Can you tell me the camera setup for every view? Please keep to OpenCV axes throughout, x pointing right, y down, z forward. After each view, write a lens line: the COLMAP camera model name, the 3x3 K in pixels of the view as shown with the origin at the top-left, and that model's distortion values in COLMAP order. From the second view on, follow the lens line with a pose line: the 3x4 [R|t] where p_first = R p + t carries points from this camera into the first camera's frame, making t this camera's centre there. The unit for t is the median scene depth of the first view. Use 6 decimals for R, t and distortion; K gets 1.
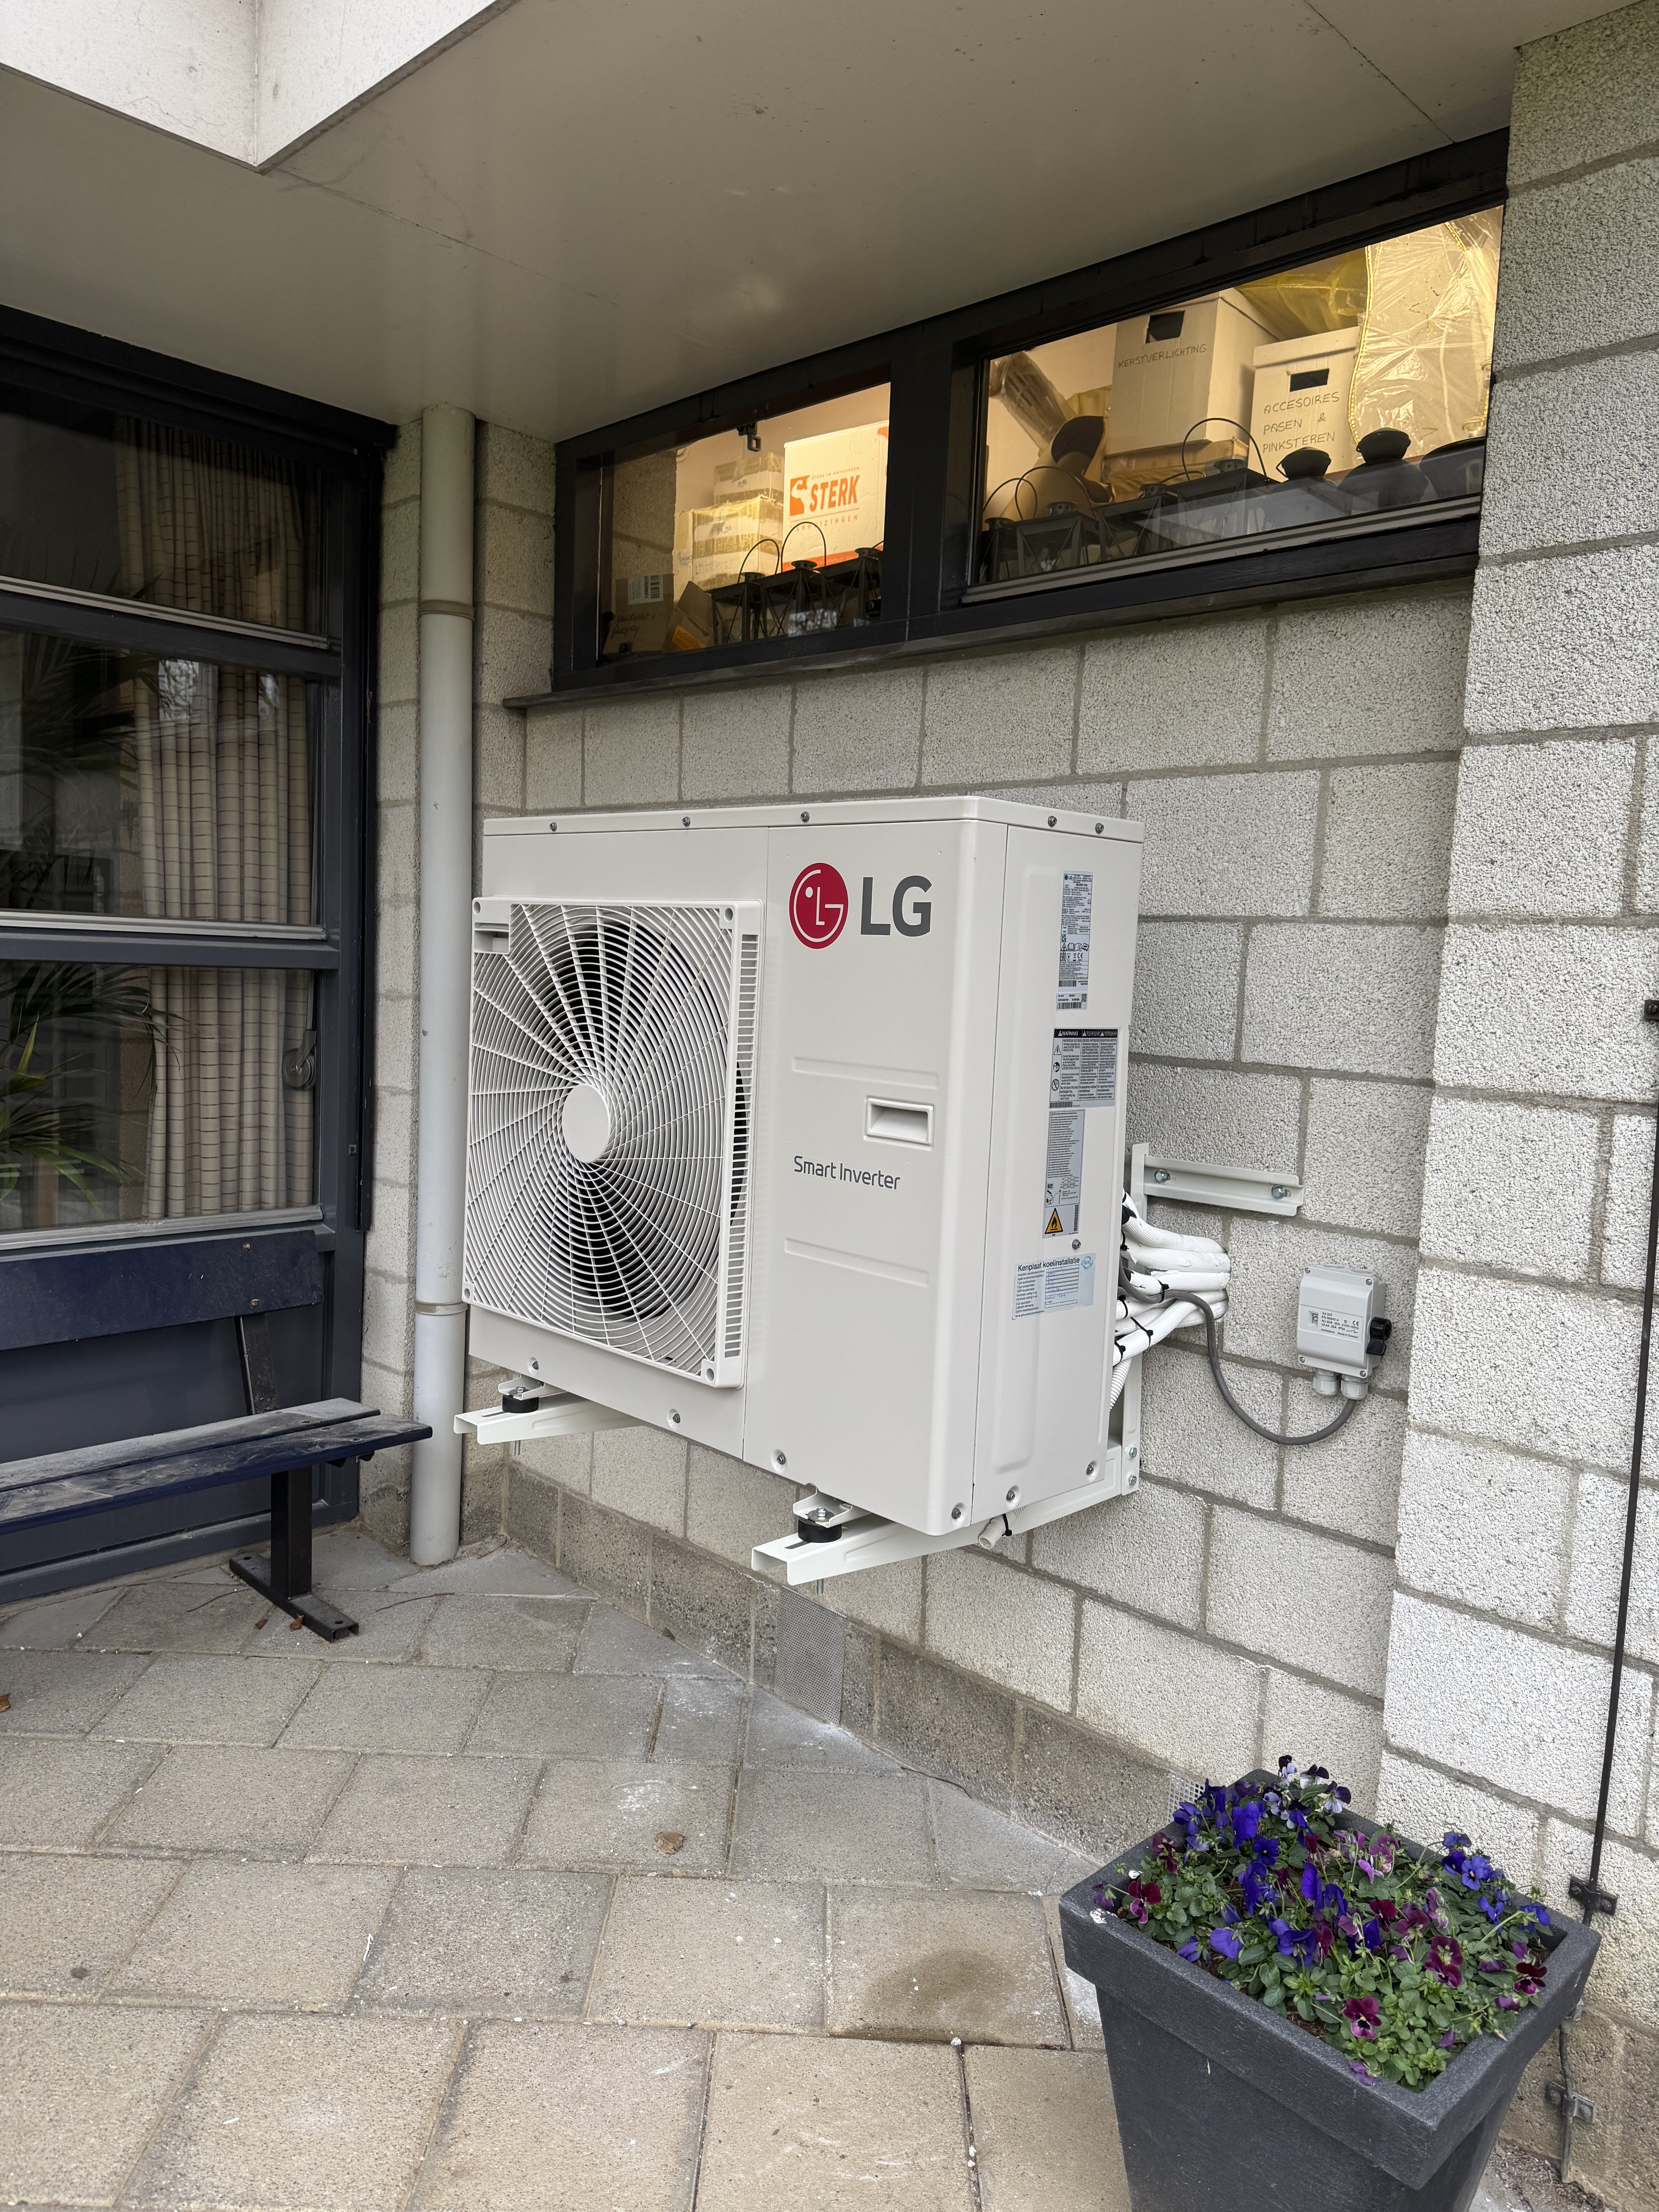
lens RADIAL K [[1550.3, 0, 828.2], [0, 1550.3, 1103.4], [0, 0, 1]] dist [0.031132, -0.001906]
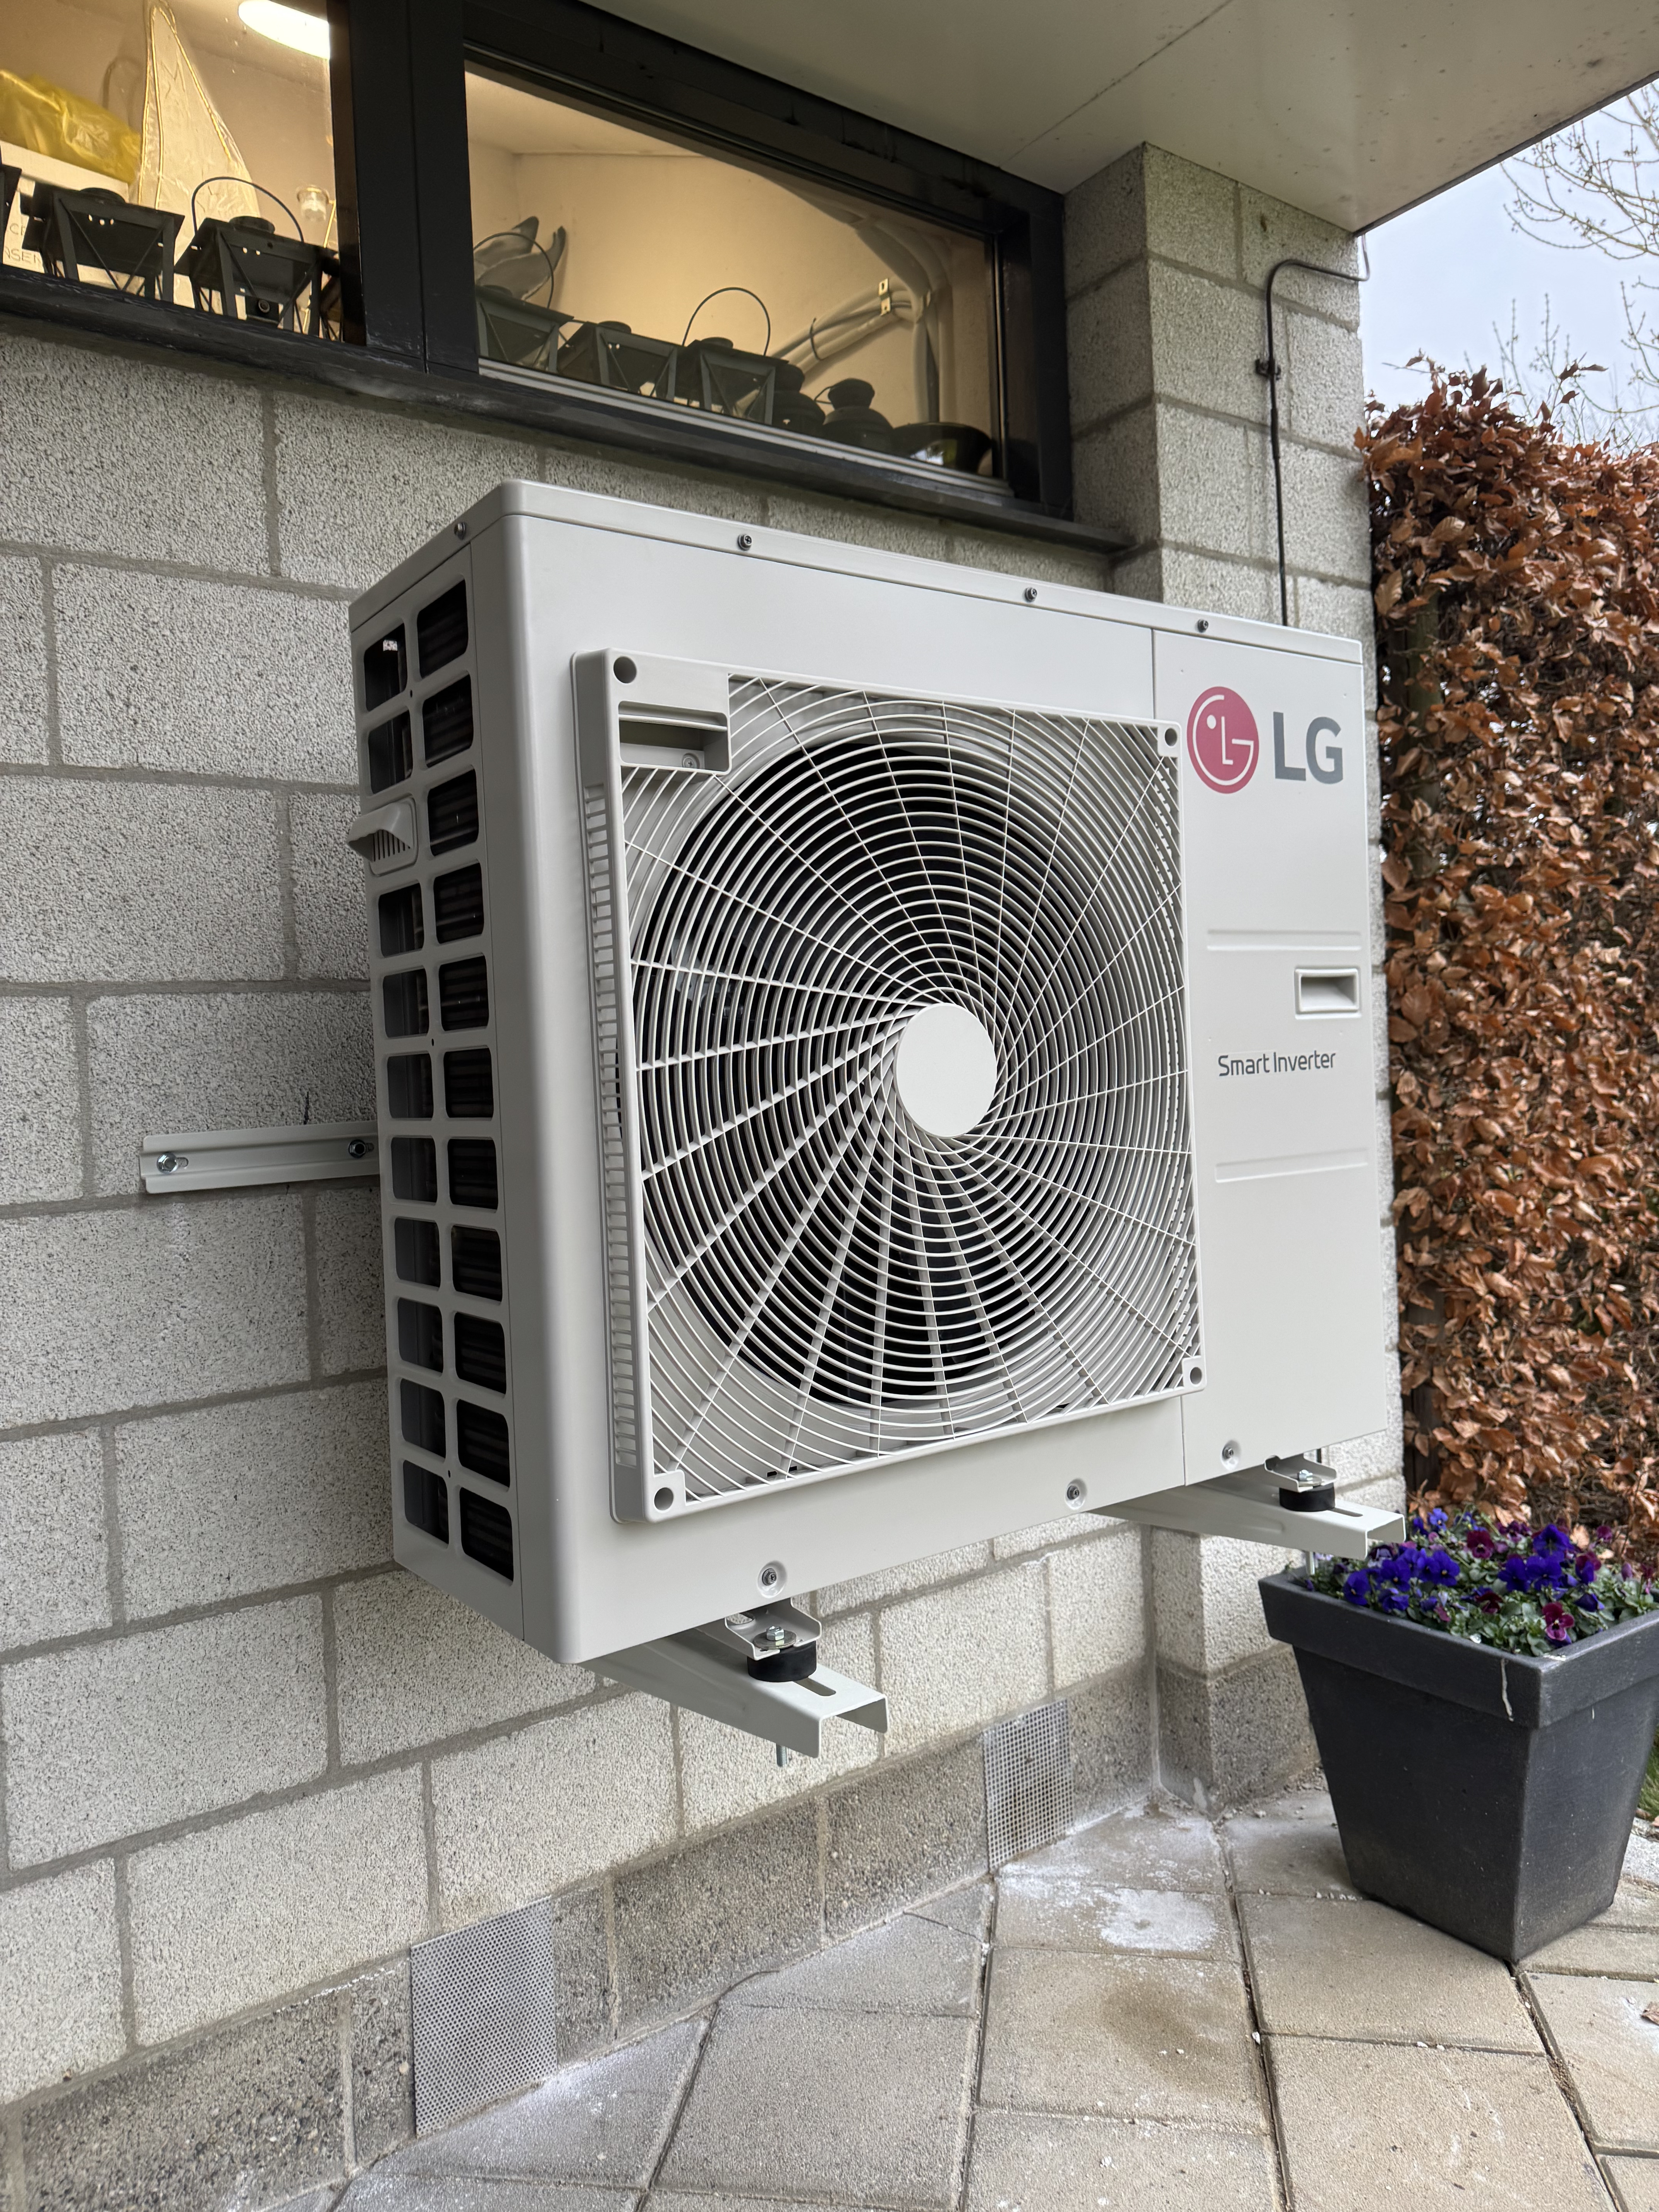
lens RADIAL K [[1550.3, 0, 827.2], [0, 1550.3, 1109.4], [0, 0, 1]] dist [0.031132, -0.001906]
pose [[0.166248, -0.088578, 0.982097, -0.858329], [0.148343, 0.986870, 0.063897, -0.020349], [-0.974862, 0.135064, 0.177205, 1.089589]]
